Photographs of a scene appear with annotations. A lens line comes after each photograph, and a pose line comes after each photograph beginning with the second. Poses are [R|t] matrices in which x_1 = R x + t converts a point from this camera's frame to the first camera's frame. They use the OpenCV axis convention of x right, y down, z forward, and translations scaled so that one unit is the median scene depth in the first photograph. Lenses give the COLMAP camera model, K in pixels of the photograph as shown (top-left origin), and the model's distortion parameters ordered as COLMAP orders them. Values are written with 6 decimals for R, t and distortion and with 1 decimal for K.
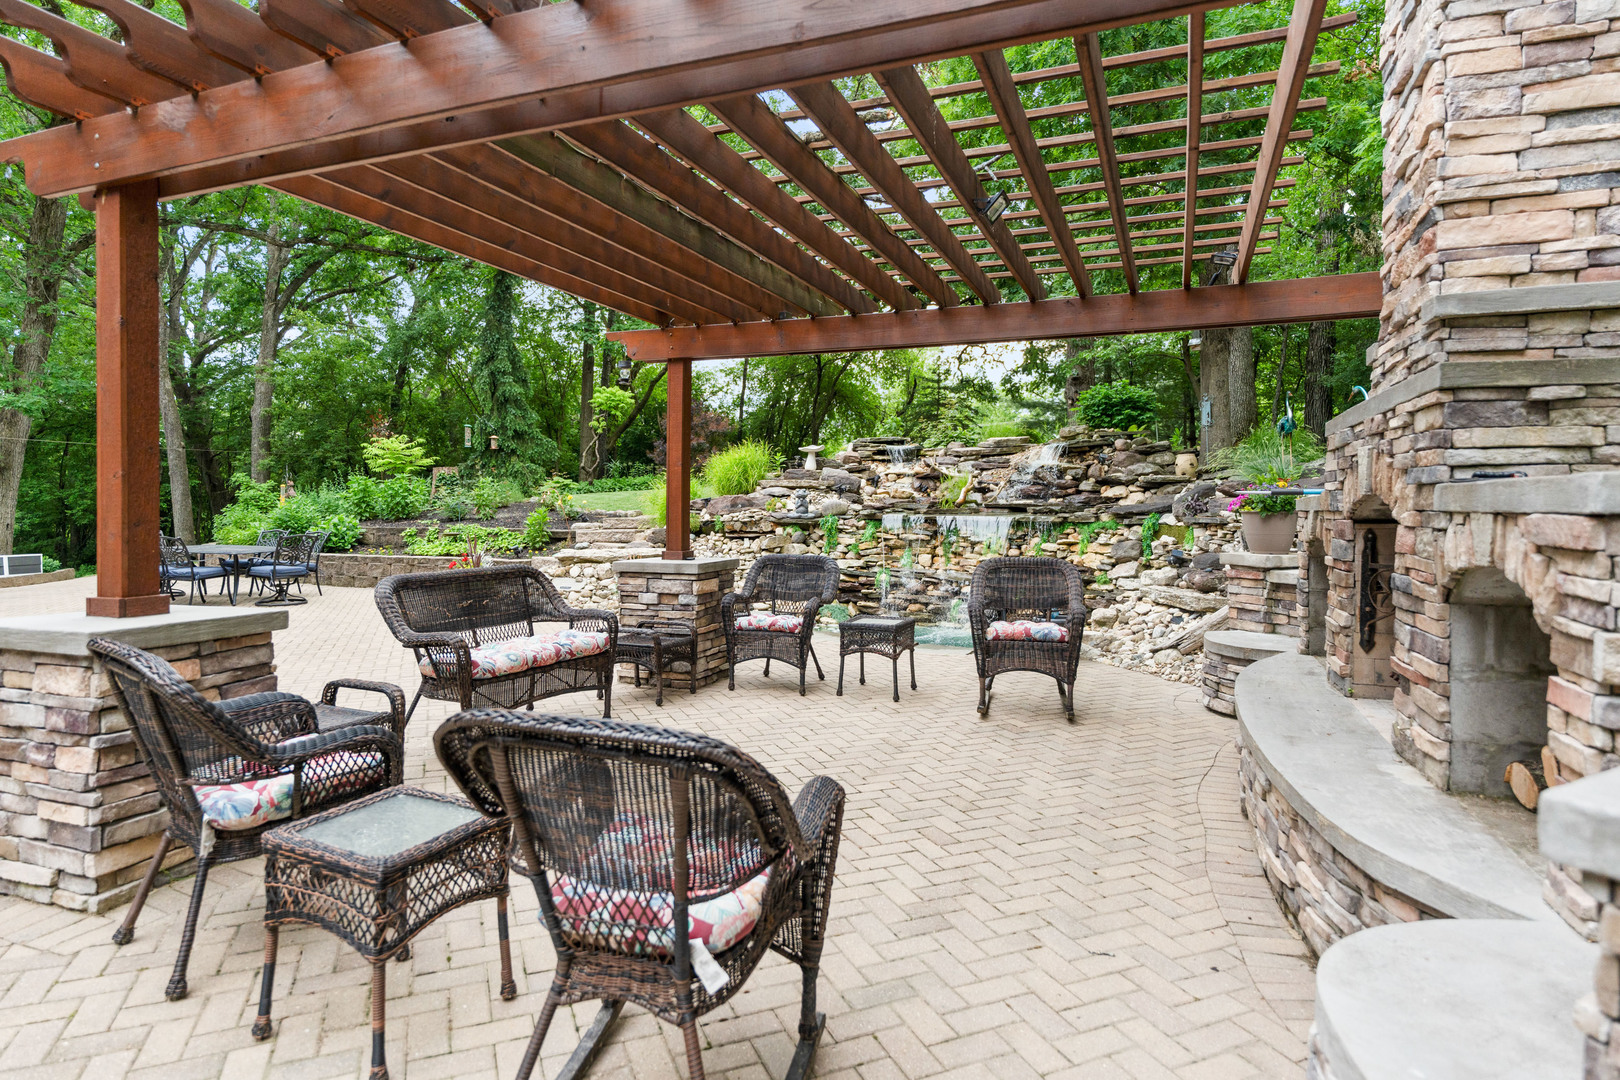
lens RADIAL K [[878.1, 0, 810.5], [0, 878.1, 514.7], [0, 0, 1]] dist [-0.000609, -0.000016]
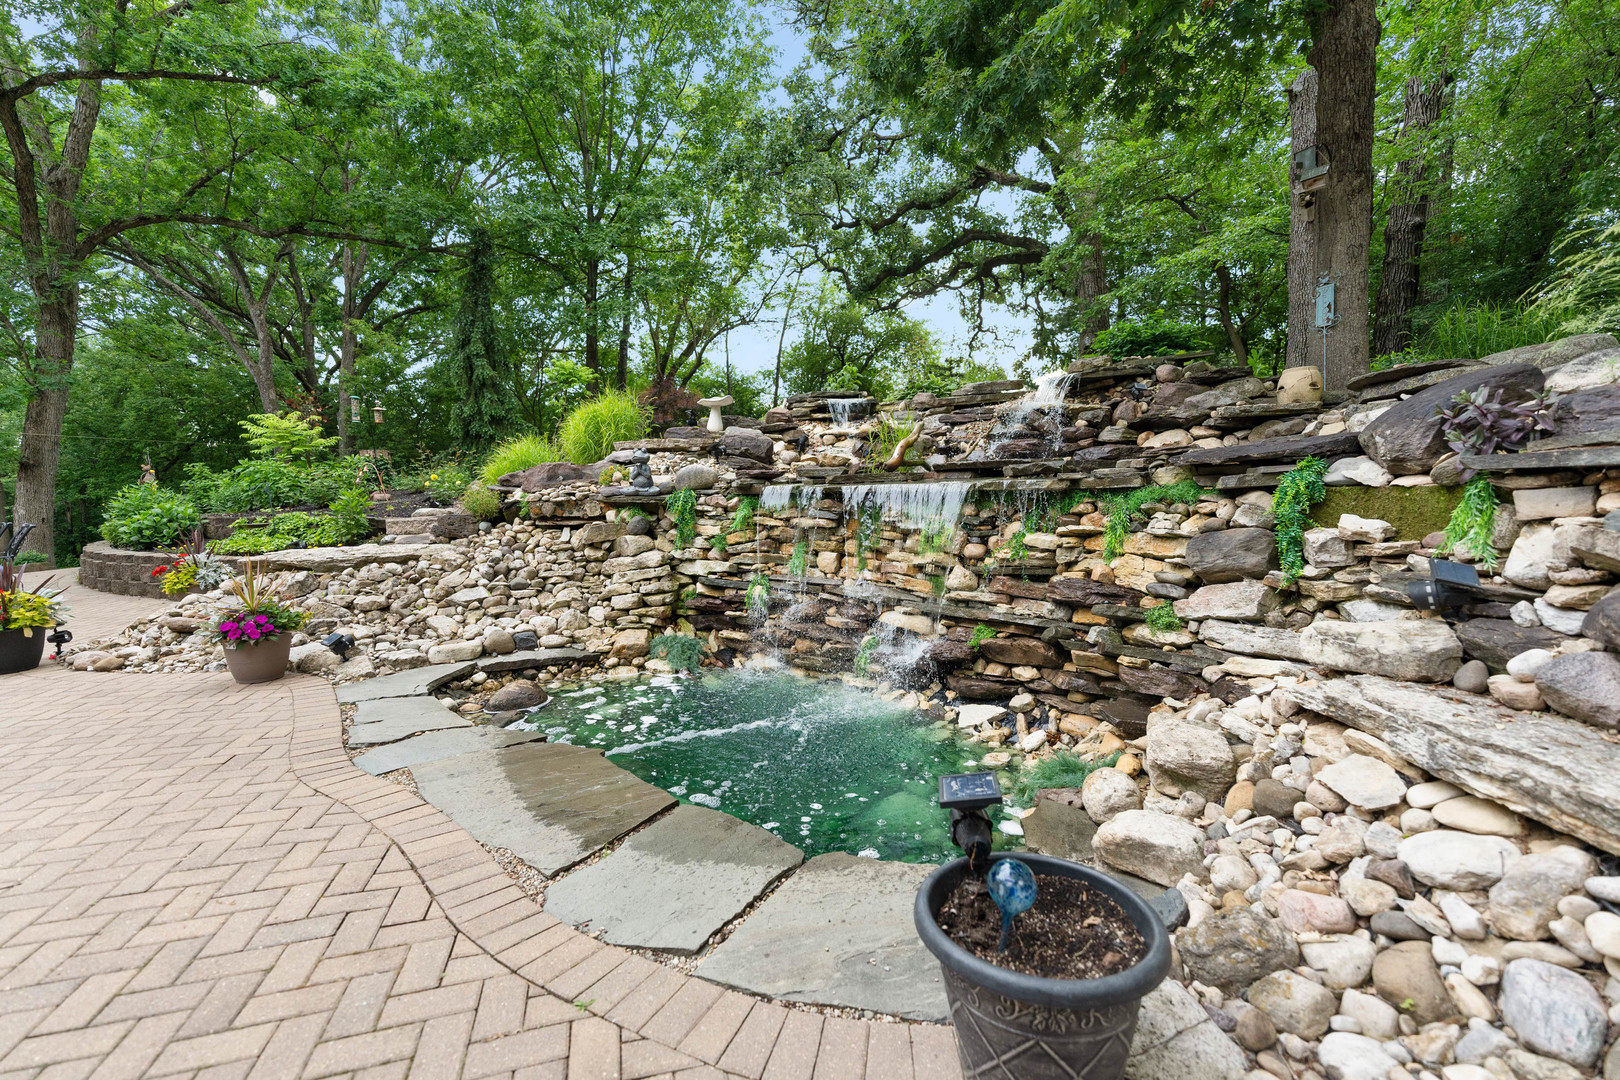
lens RADIAL K [[661.8, 0, 810.0], [0, 661.8, 540.0], [0, 0, 1]] dist [0.000310, -0.000056]
pose [[0.994909, -0.009407, -0.100336, 0.162547], [0.015004, 0.998364, 0.055170, 0.012273], [0.099653, -0.056394, 0.993423, 0.556426]]
